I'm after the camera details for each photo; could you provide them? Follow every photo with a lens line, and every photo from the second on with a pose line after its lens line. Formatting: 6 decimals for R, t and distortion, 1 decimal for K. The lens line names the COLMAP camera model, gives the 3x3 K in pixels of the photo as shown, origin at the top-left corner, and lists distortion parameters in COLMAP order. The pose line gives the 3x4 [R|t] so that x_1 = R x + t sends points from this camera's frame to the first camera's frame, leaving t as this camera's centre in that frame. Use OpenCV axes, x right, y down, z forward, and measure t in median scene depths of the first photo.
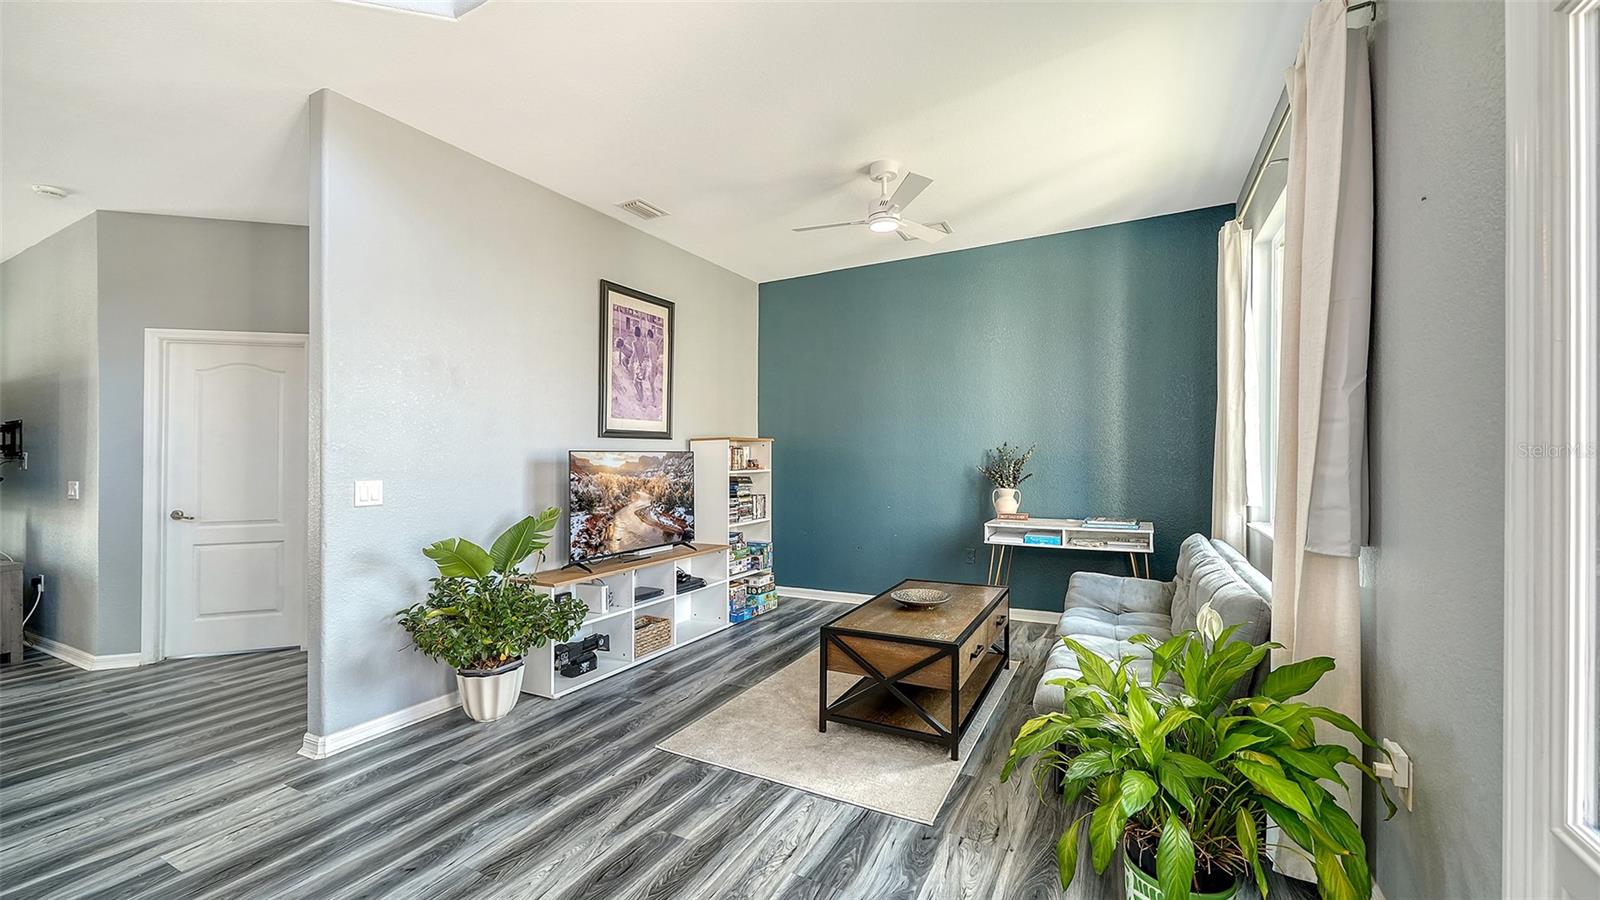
lens RADIAL K [[622.8, 0, 805.4], [0, 622.8, 459.1], [0, 0, 1]] dist [0.008422, -0.000173]
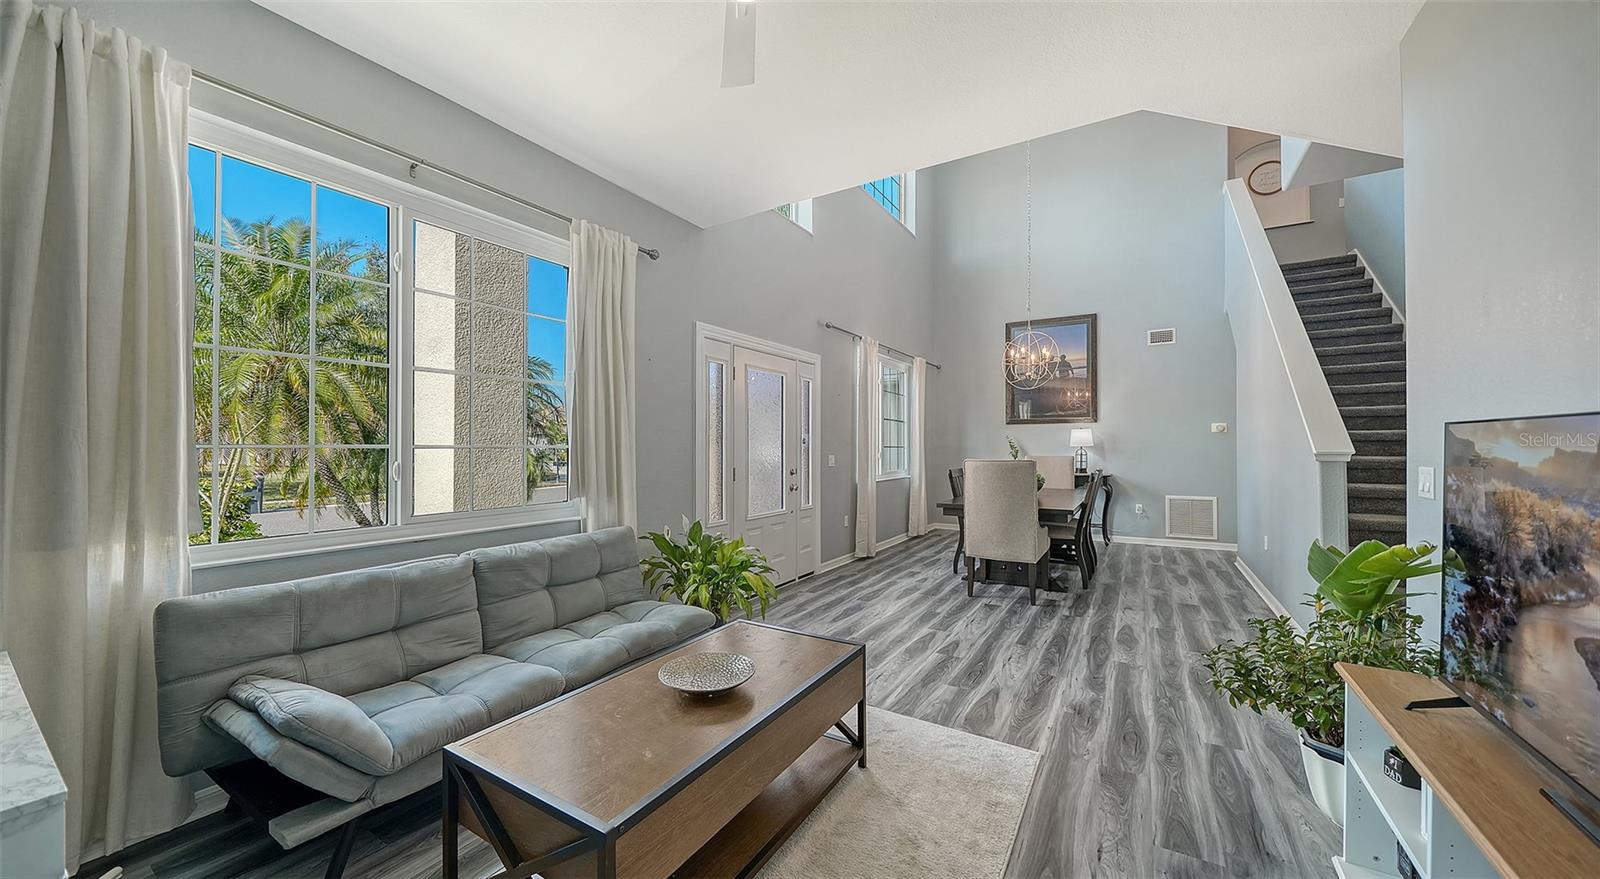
lens RADIAL K [[555.3, 0, 795.4], [0, 555.3, 445.4], [0, 0, 1]] dist [-0.003047, -0.000445]
pose [[-0.996488, 0.015945, 0.082202, 0.053166], [0.015319, 0.999849, -0.008232, -0.001435], [-0.082321, -0.006944, -0.996582, 1.896891]]
